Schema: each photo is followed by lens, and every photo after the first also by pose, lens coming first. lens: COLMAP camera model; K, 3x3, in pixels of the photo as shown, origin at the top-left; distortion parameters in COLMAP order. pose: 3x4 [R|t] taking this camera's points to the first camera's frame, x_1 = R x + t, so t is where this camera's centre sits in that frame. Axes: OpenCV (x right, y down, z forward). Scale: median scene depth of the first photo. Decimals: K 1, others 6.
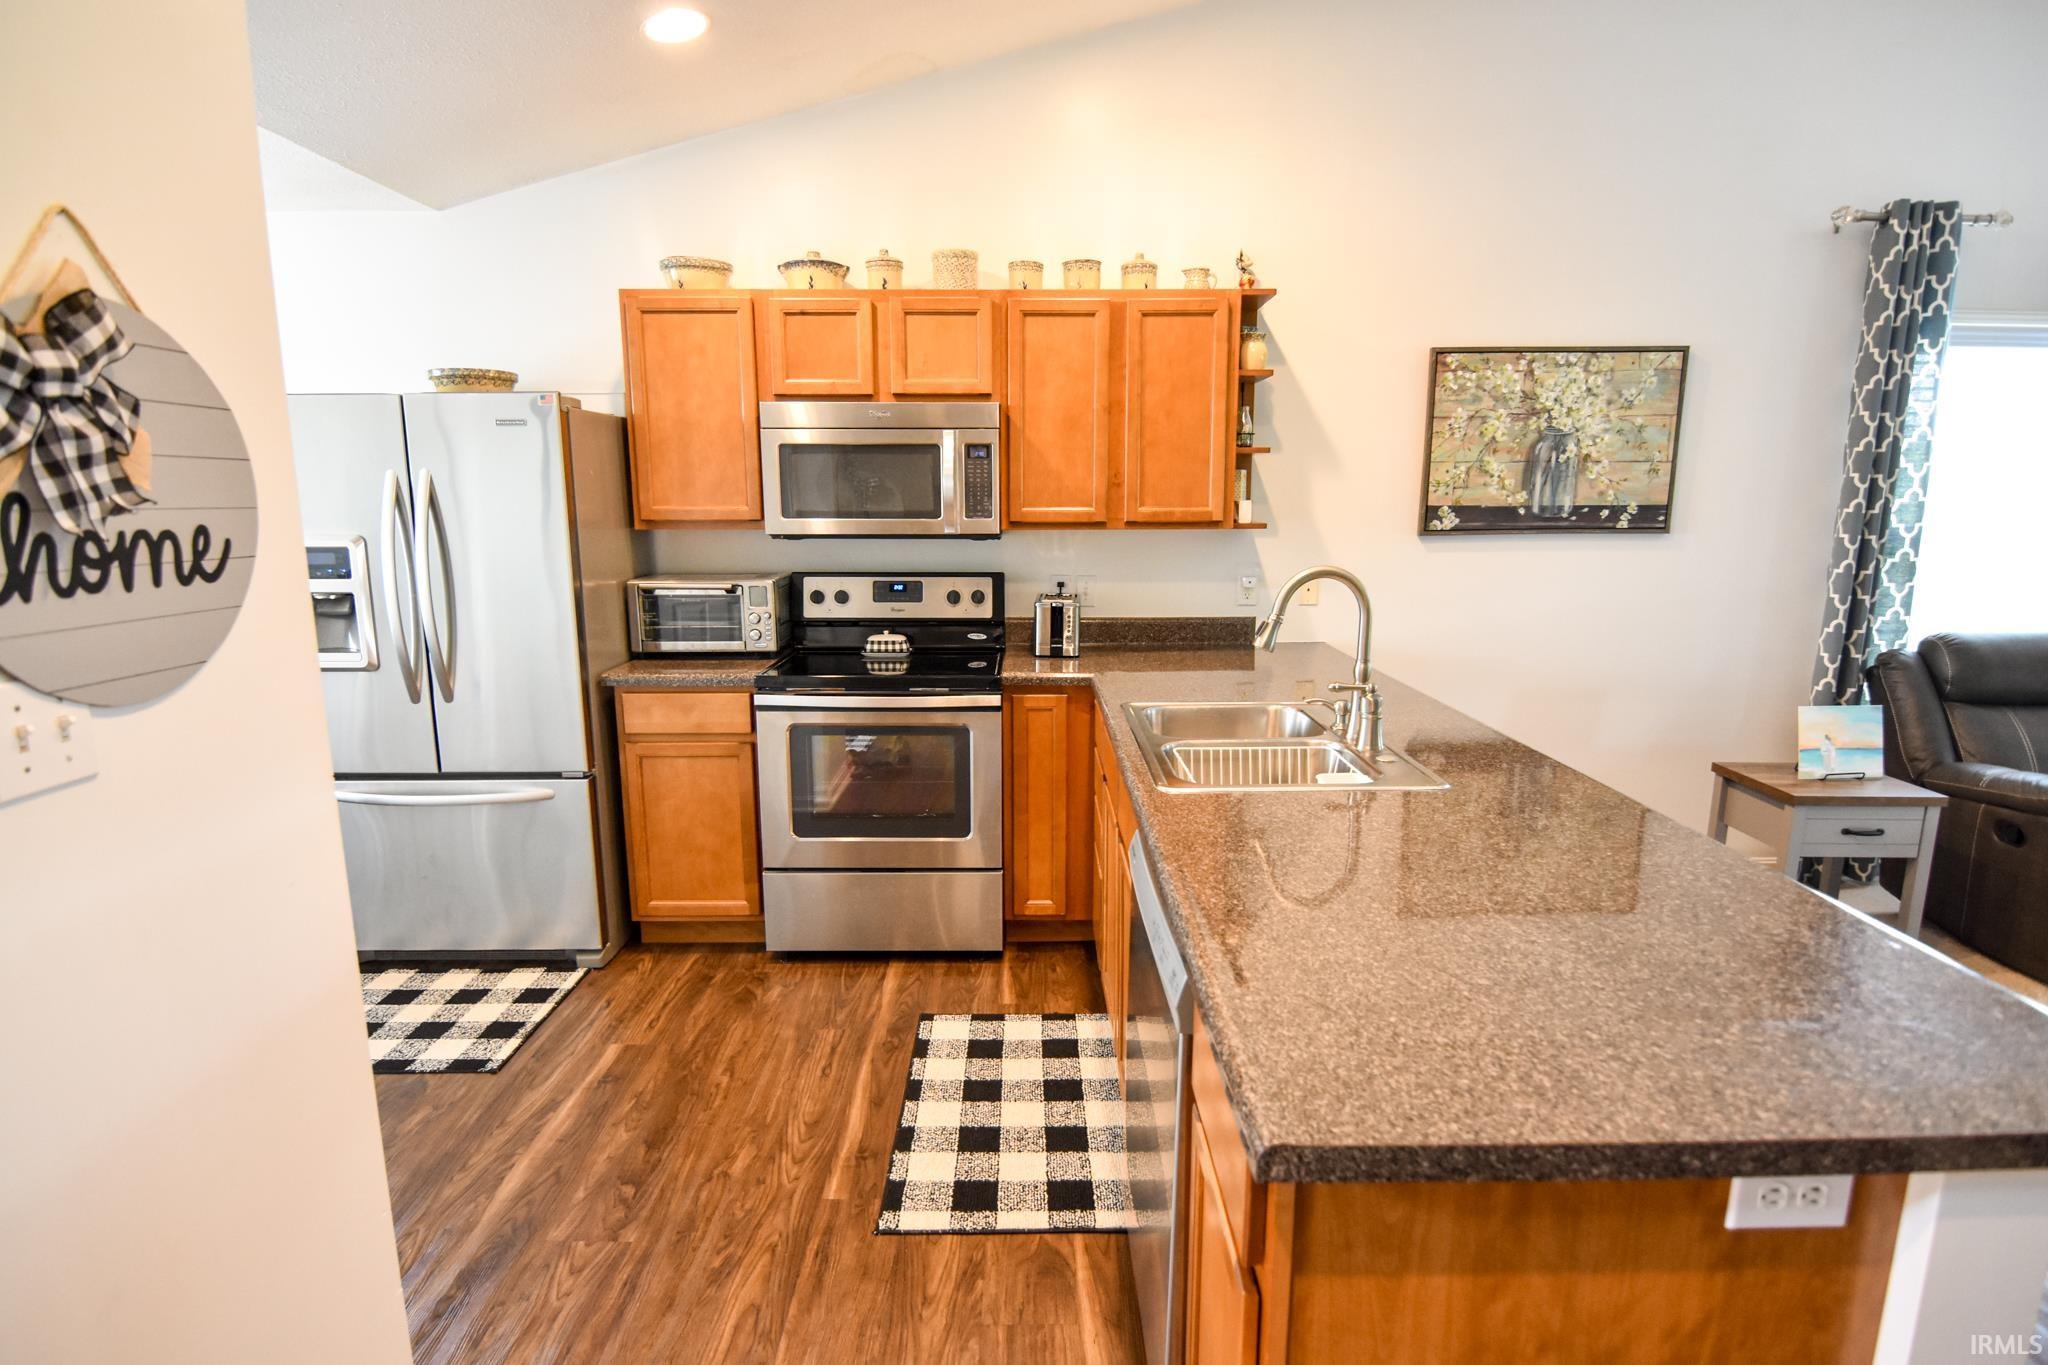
lens RADIAL K [[1072.1, 0, 1024.0], [0, 1072.1, 682.5], [0, 0, 1]] dist [-0.018944, -0.000319]
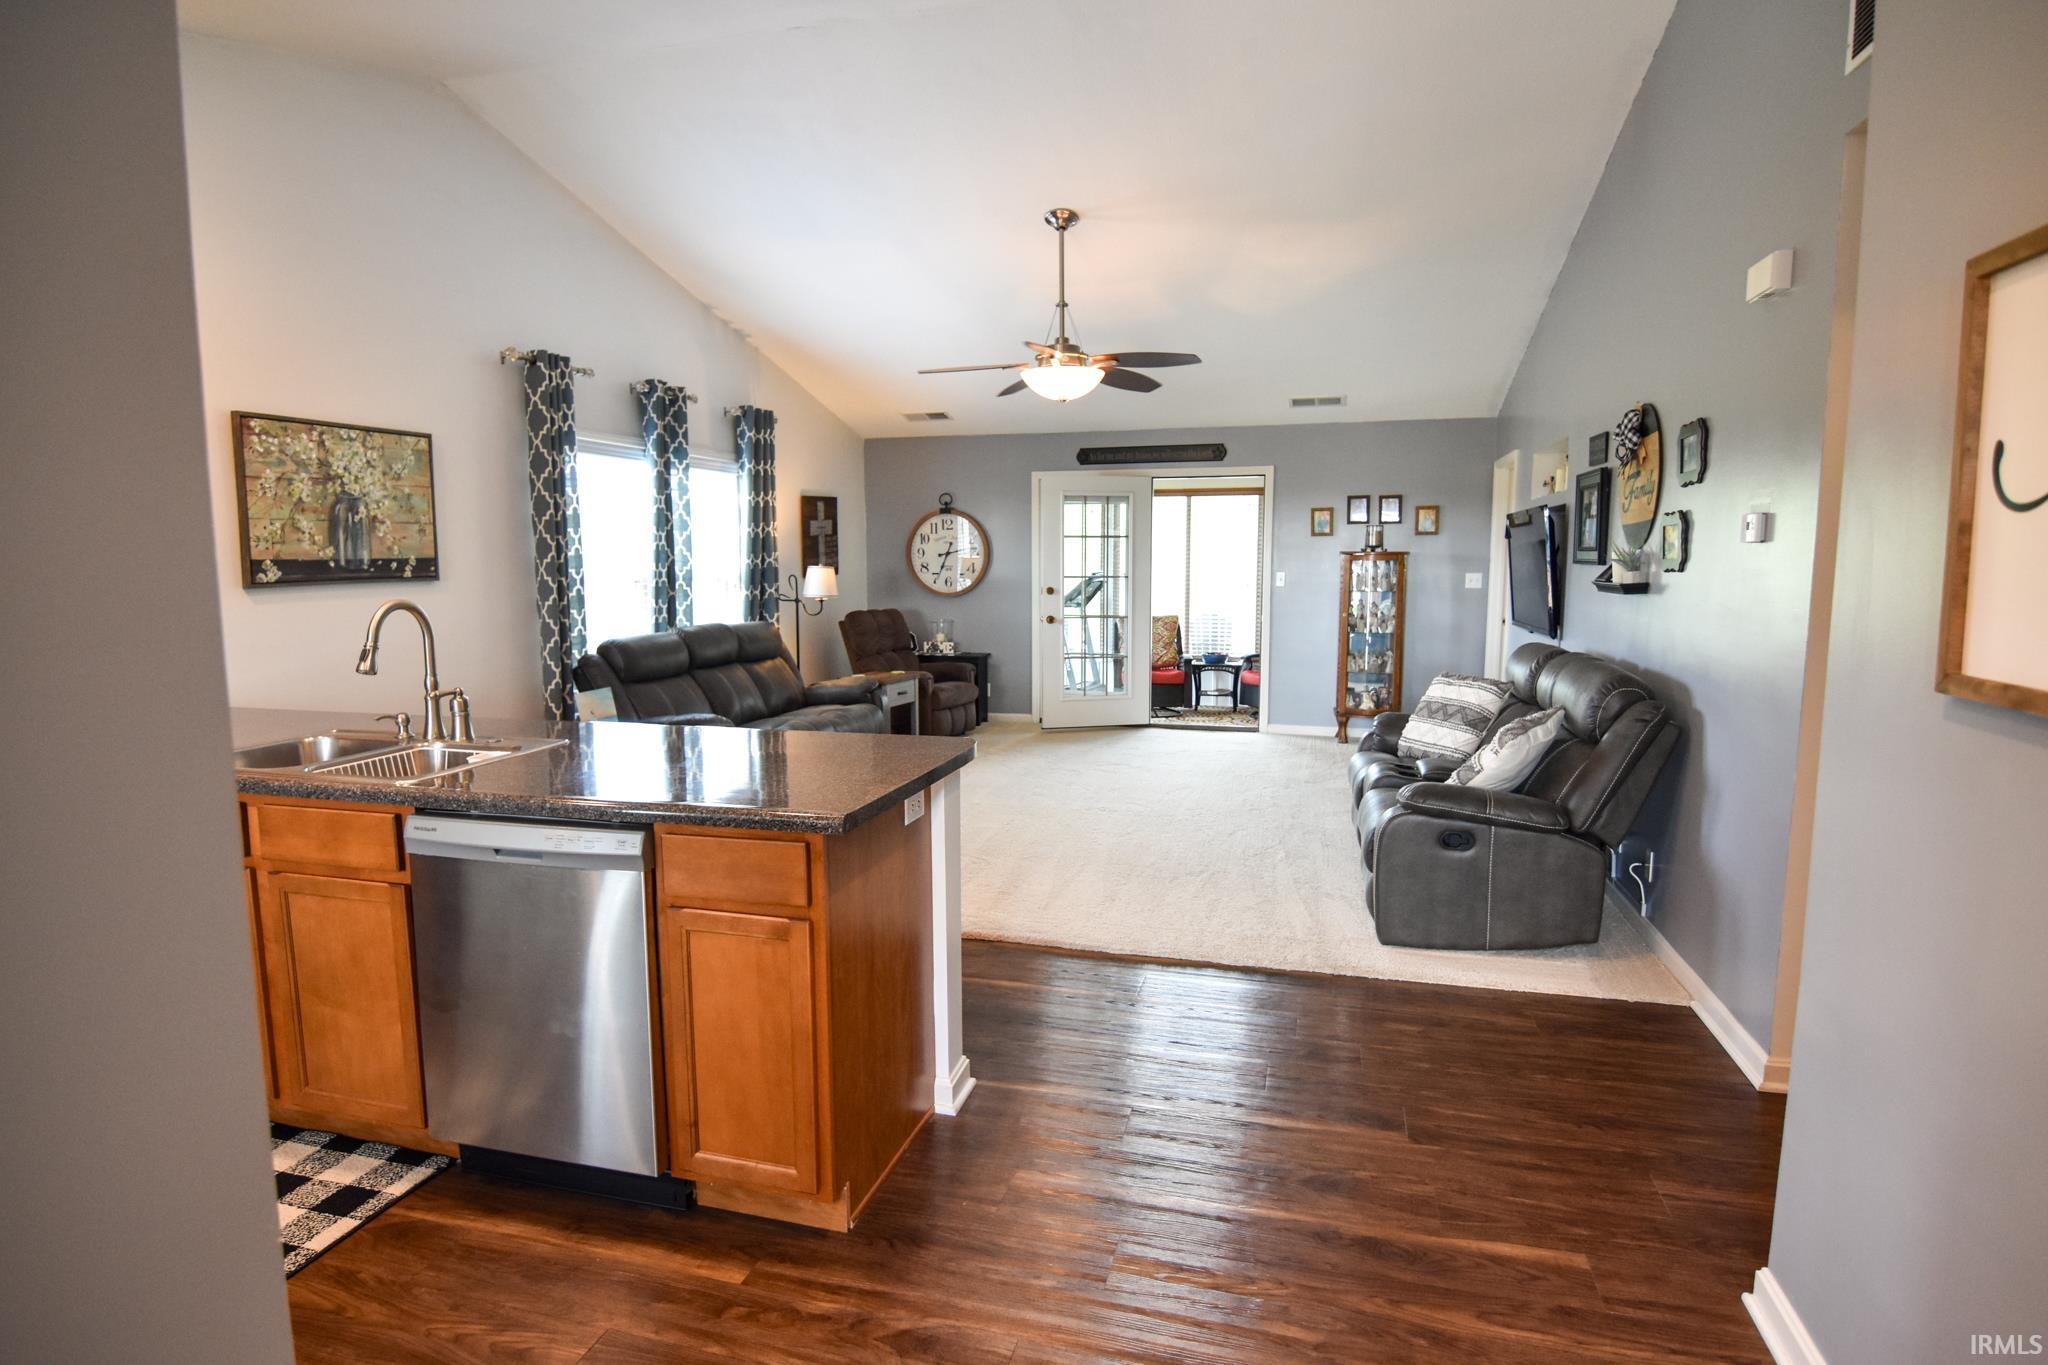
lens RADIAL K [[1072.1, 0, 1024.0], [0, 1072.1, 682.5], [0, 0, 1]] dist [-0.018944, -0.000319]
pose [[0.282670, -0.110802, 0.952796, -0.419454], [0.173155, 0.982882, 0.062930, 0.018948], [-0.943459, 0.147193, 0.297018, -0.006670]]
